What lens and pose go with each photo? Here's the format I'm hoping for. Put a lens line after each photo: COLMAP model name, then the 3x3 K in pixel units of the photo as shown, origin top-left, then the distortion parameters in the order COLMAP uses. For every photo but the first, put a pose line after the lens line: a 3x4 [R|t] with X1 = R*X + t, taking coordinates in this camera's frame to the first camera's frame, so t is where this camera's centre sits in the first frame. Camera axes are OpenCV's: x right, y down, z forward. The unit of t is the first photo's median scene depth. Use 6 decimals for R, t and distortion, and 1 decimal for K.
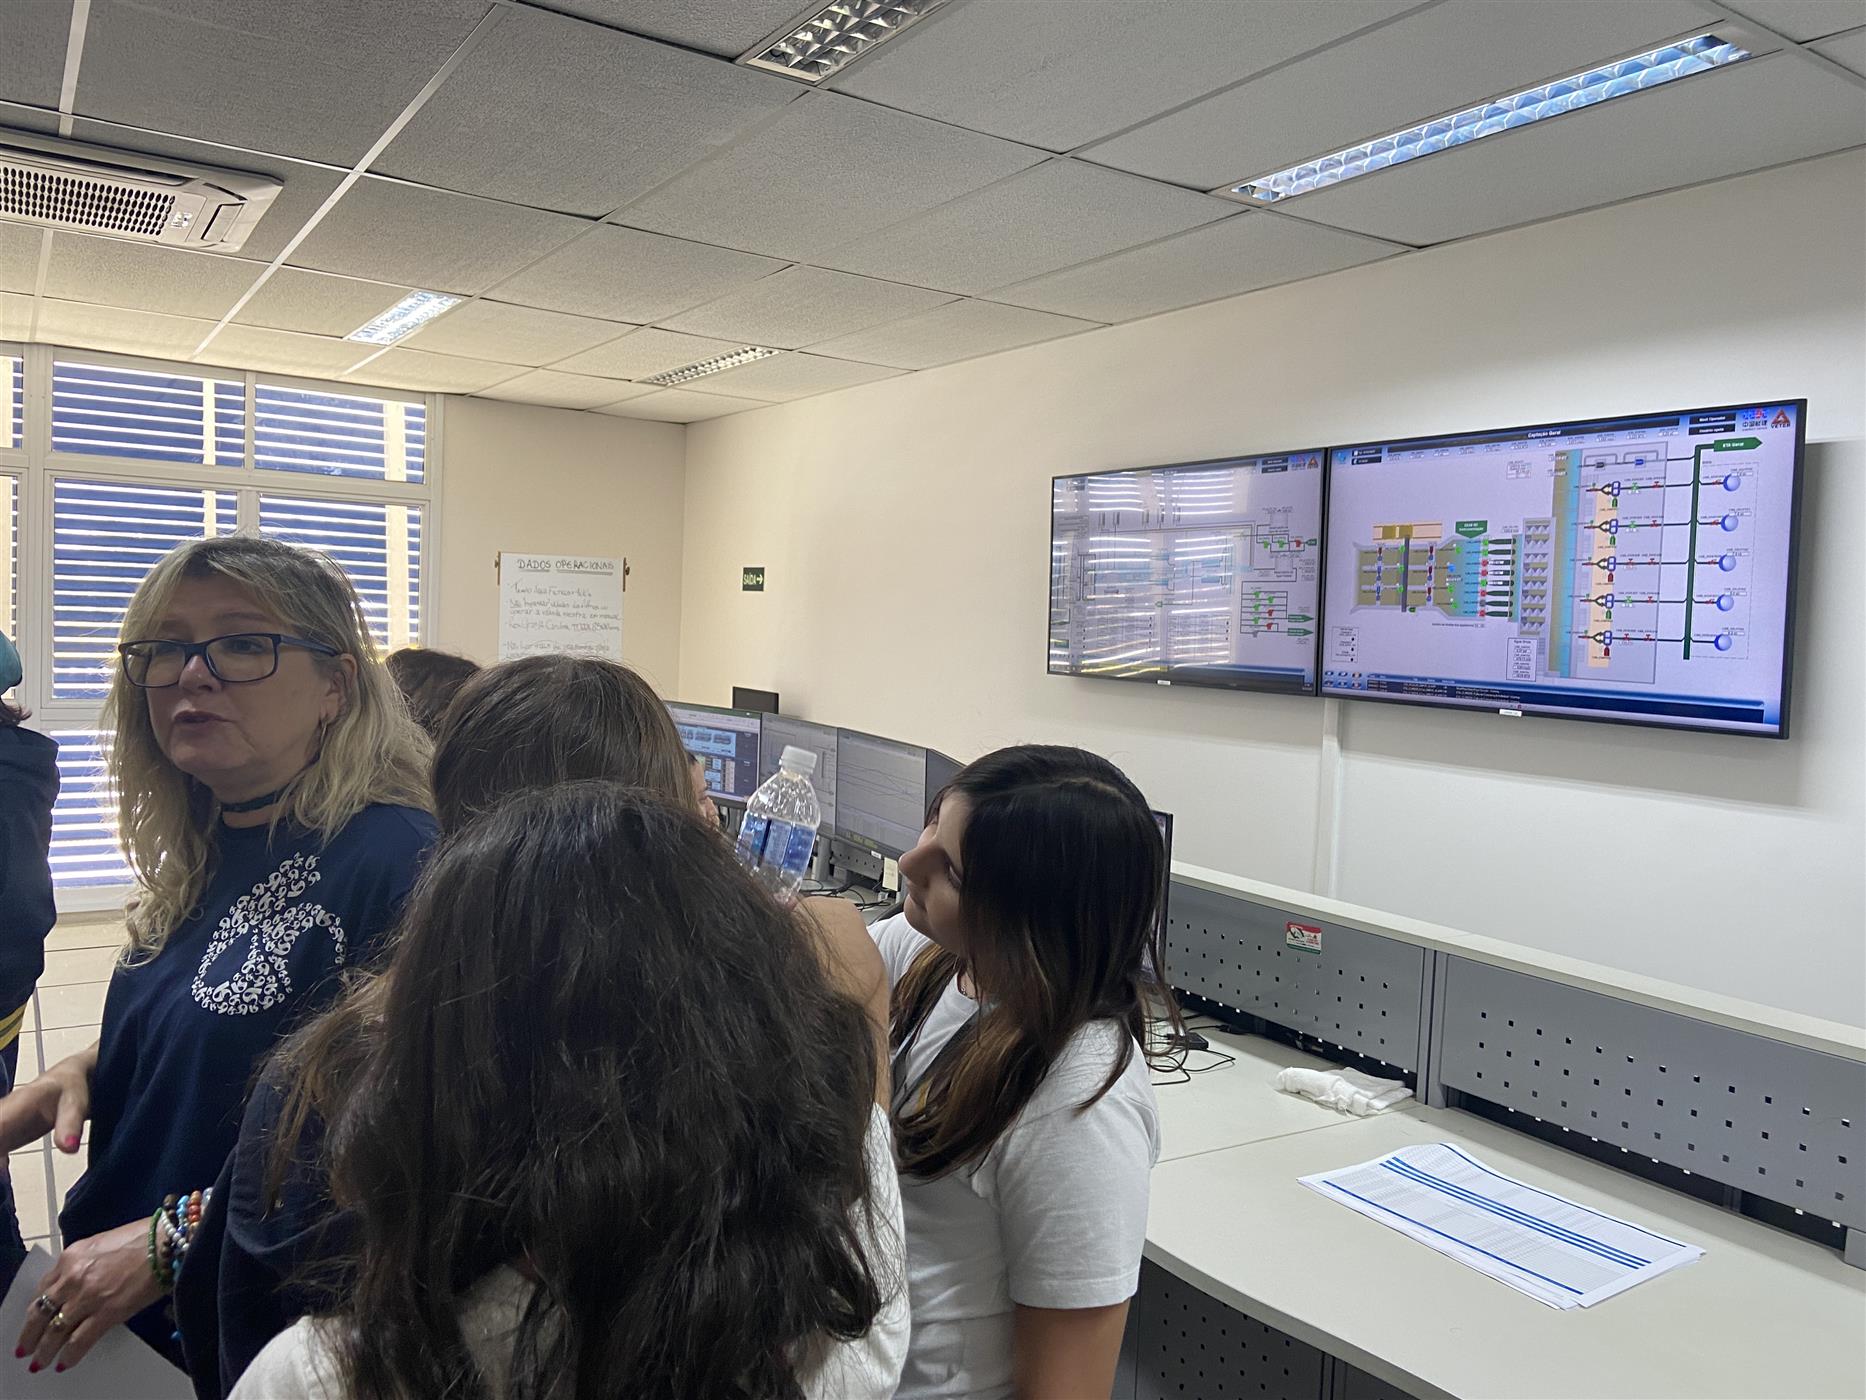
lens RADIAL K [[1427.2, 0, 929.3], [0, 1427.2, 689.8], [0, 0, 1]] dist [0.083271, -0.059553]
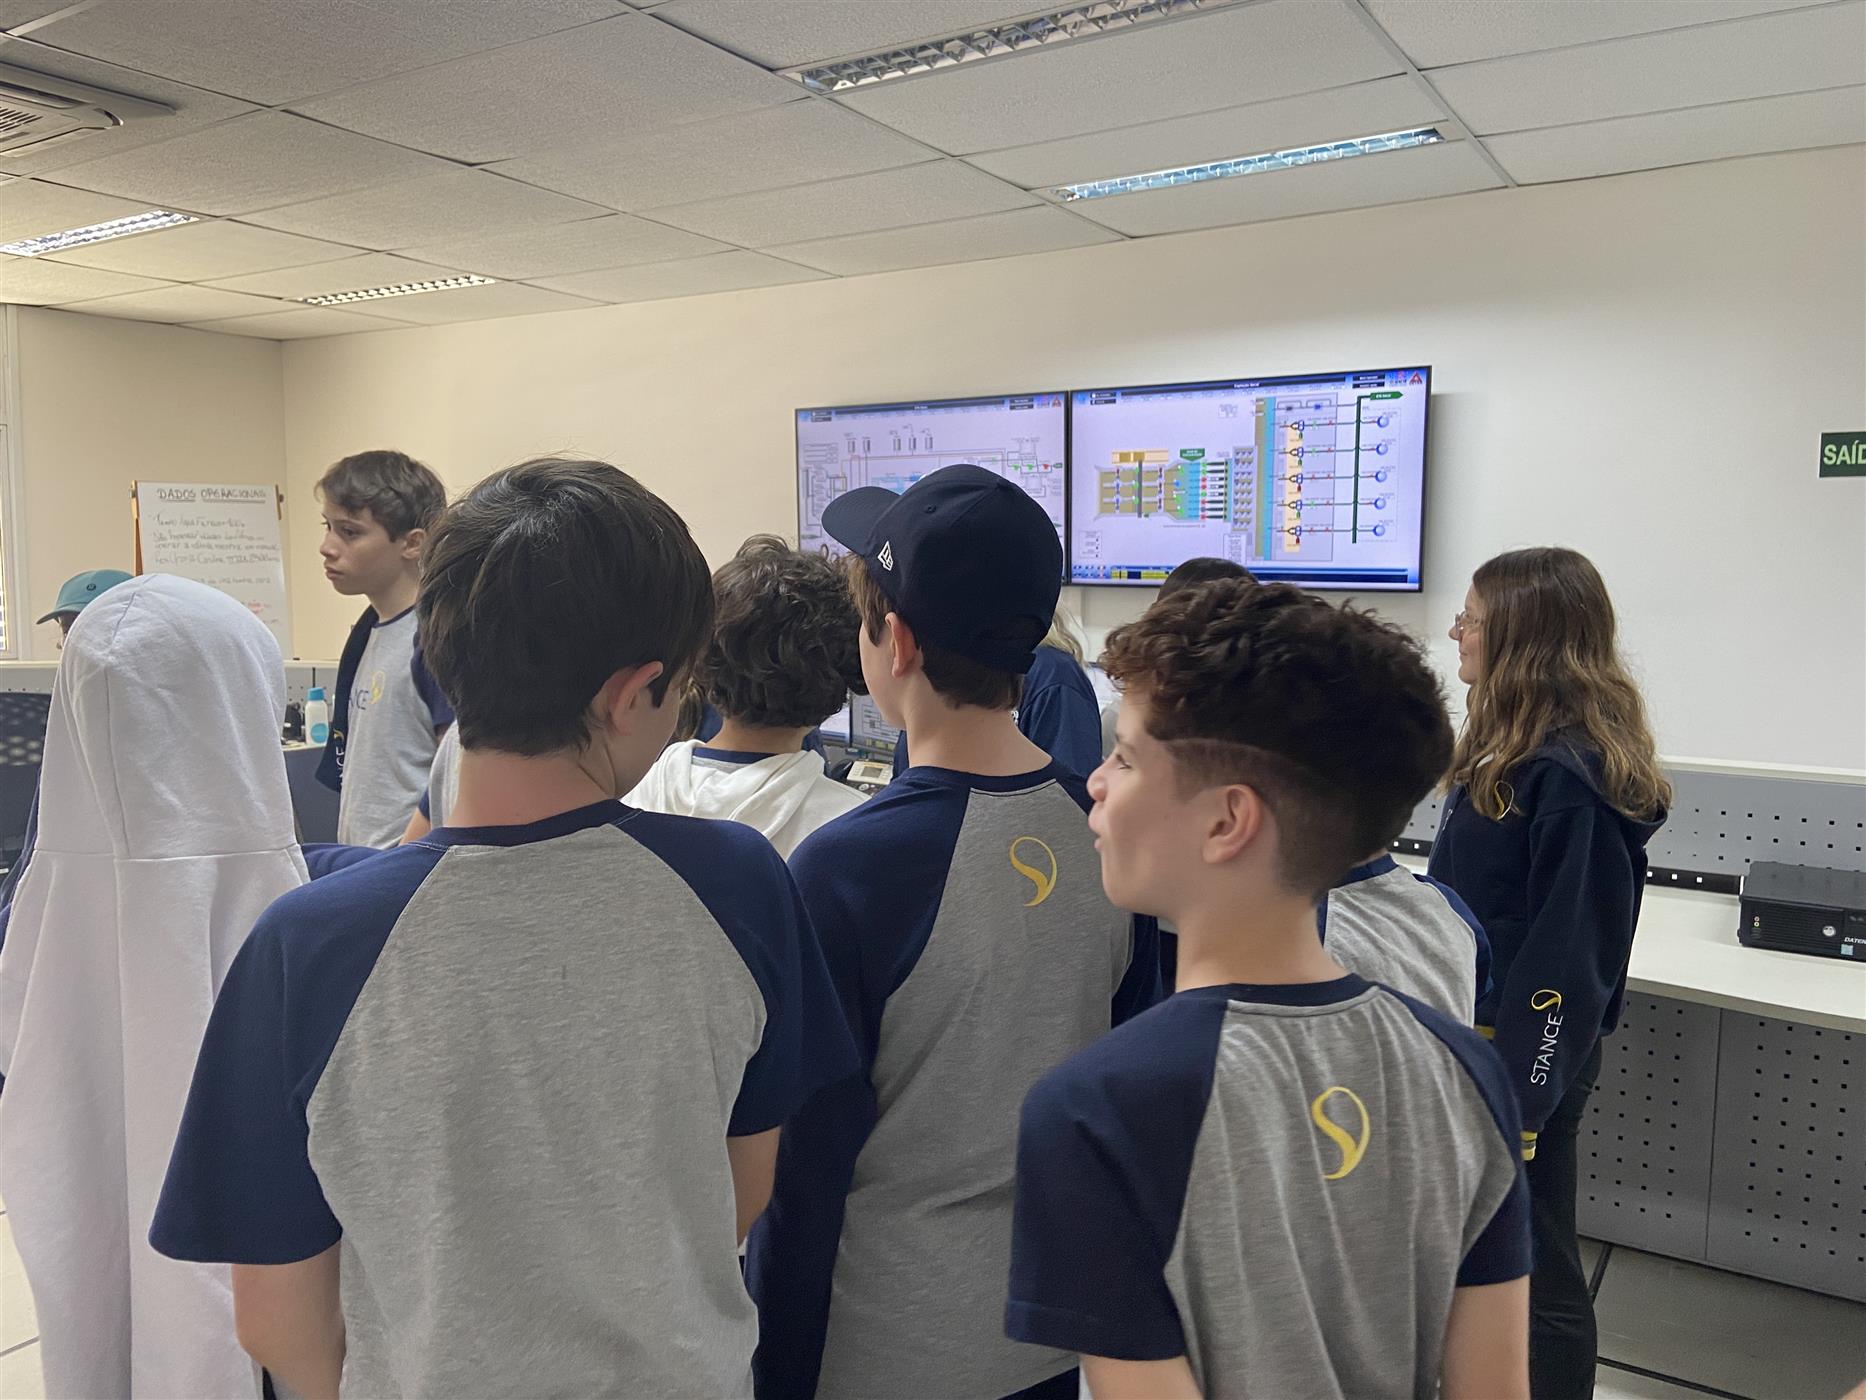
lens RADIAL K [[1427.2, 0, 923.9], [0, 1427.2, 711.1], [0, 0, 1]] dist [0.083271, -0.059553]
pose [[0.913204, -0.081053, 0.399361, -0.422764], [0.053115, 0.995334, 0.080553, 0.006824], [-0.404027, -0.052349, 0.913248, -0.145835]]
